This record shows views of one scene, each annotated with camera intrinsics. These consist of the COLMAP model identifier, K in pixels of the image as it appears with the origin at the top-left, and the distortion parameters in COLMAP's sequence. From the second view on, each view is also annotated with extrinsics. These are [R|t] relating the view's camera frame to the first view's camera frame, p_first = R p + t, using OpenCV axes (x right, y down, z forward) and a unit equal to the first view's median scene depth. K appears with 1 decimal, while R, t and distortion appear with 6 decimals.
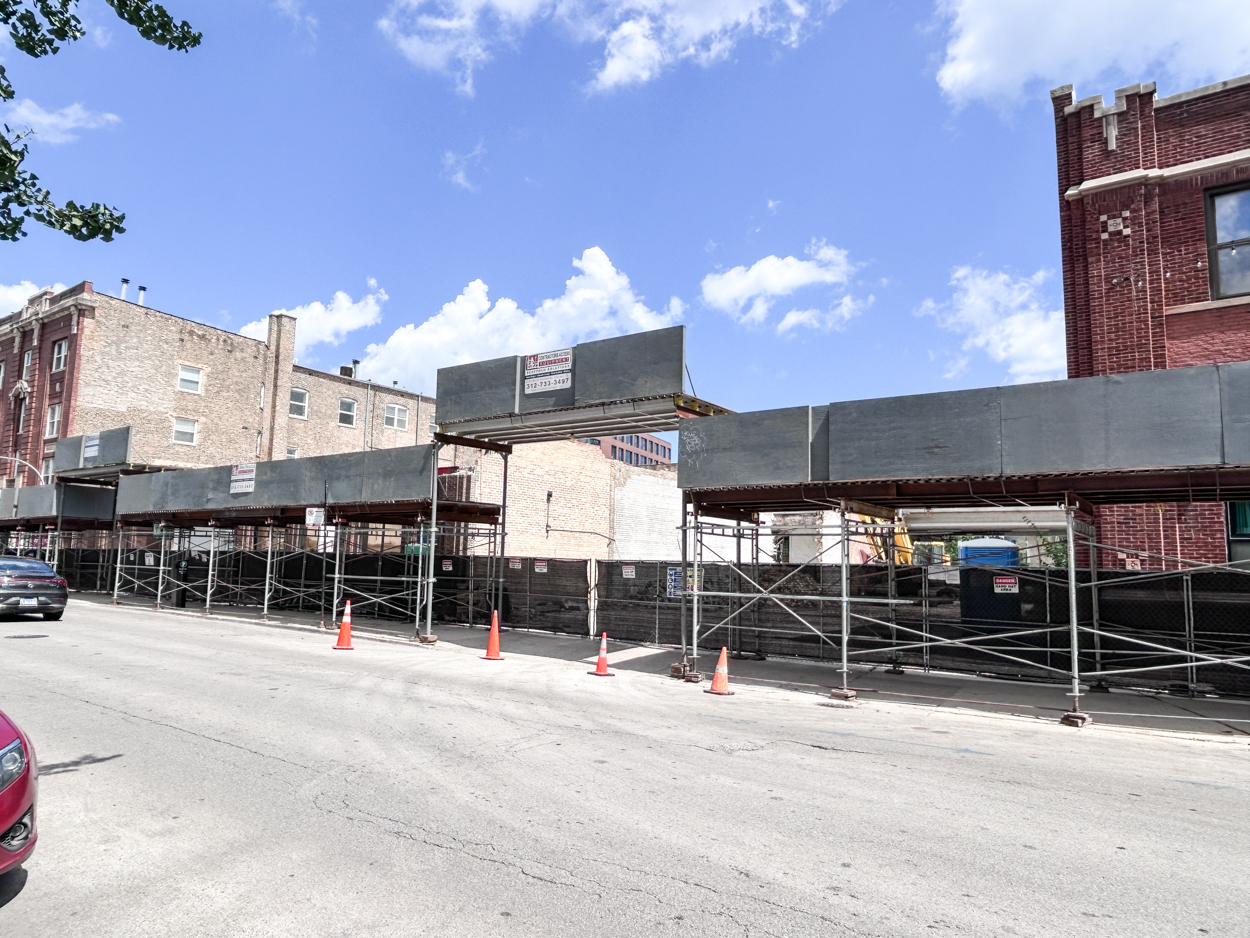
lens RADIAL K [[801.1, 0, 617.9], [0, 801.1, 466.1], [0, 0, 1]] dist [0.011188, -0.002751]
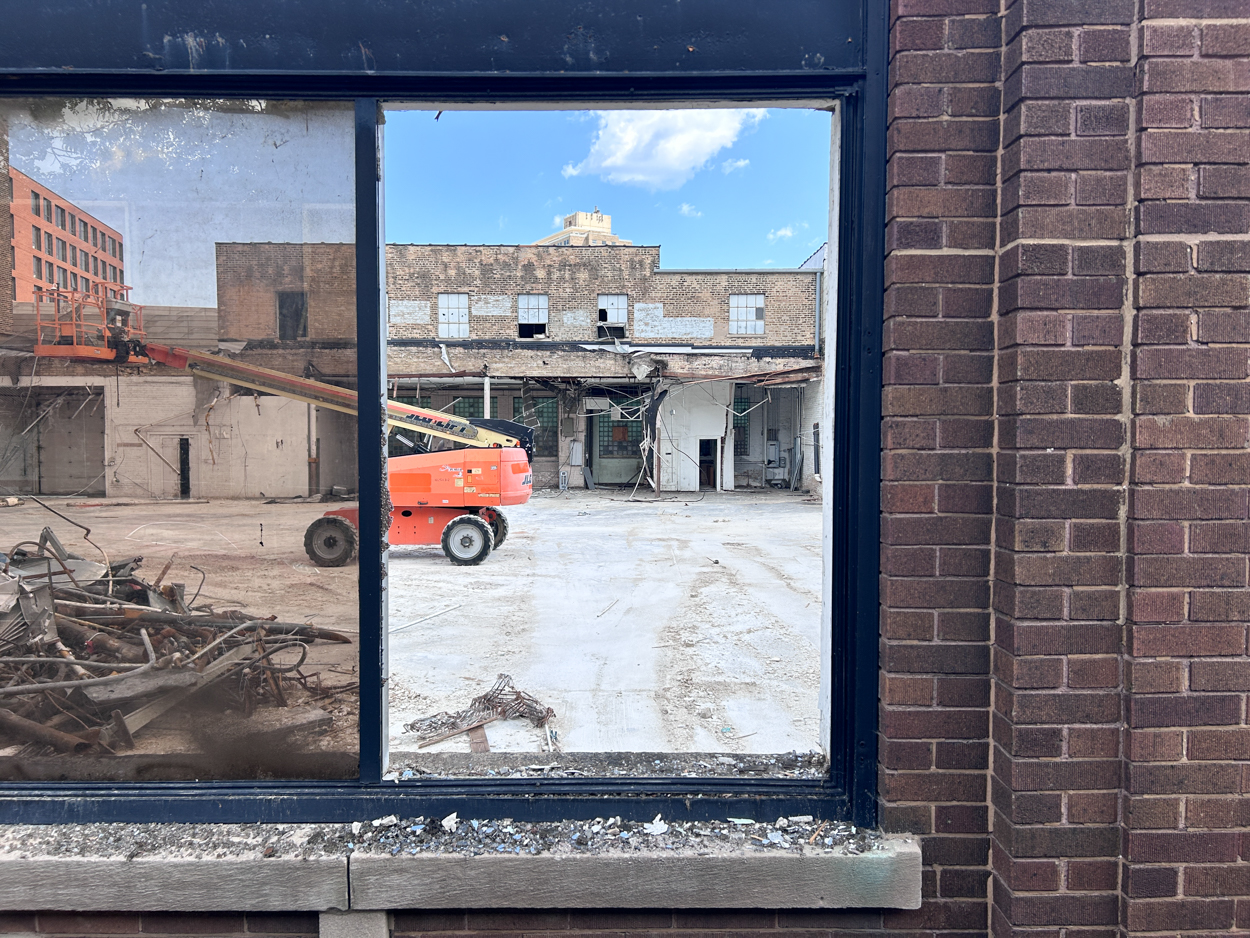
lens RADIAL K [[927.2, 0, 625.0], [0, 927.2, 469.0], [0, 0, 1]] dist [0.171098, -0.212830]
pose [[0.809483, -0.039464, 0.585815, -0.665932], [-0.053002, 0.988753, 0.139848, 0.162816], [-0.584746, -0.144254, 0.798288, 1.607113]]
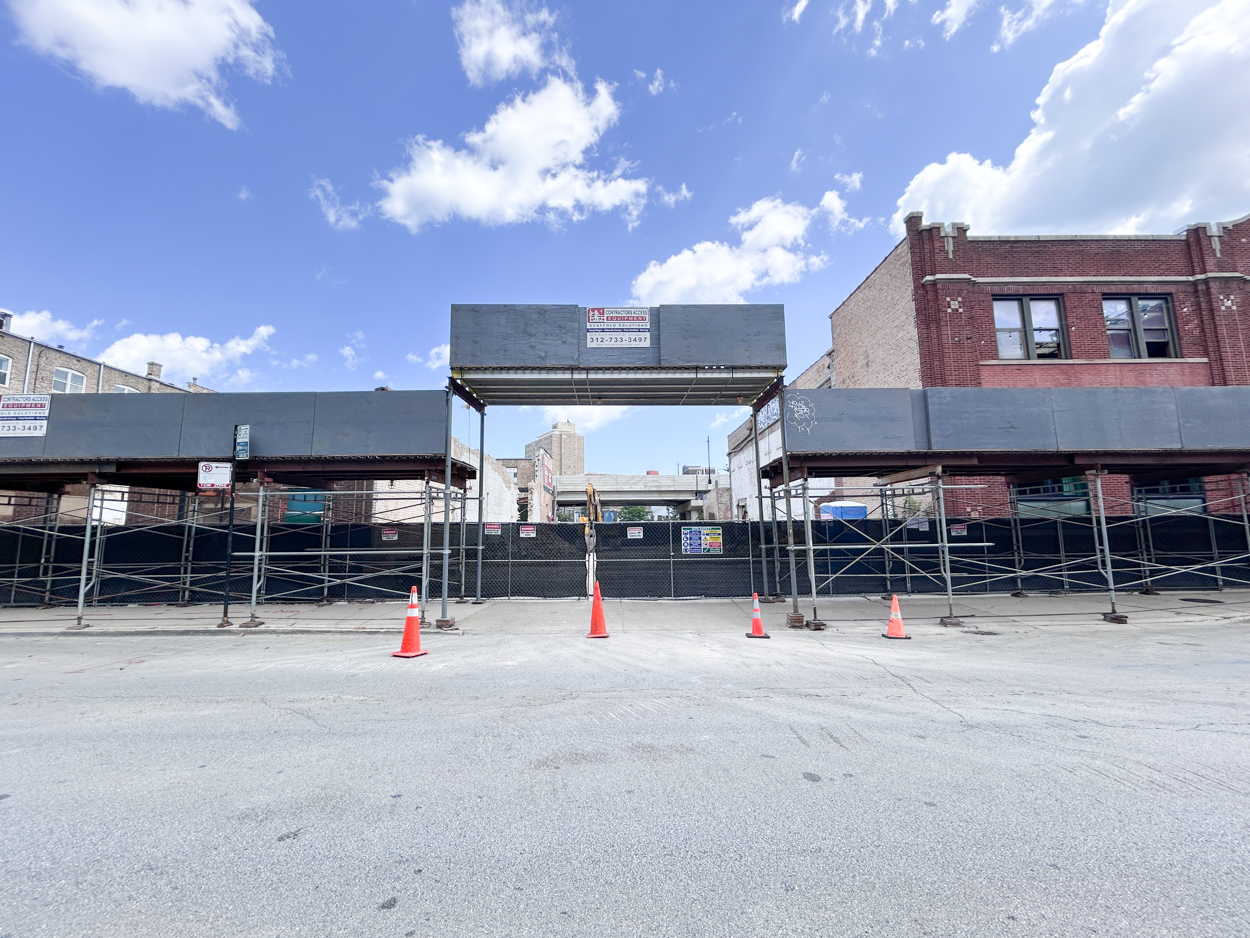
lens RADIAL K [[507.0, 0, 620.2], [0, 507.0, 469.6], [0, 0, 1]] dist [0.004736, -0.000720]
pose [[0.796605, 0.038012, 0.603304, -0.450833], [-0.043573, 0.999036, -0.005412, 0.056303], [-0.602928, -0.021976, 0.797493, 0.512055]]
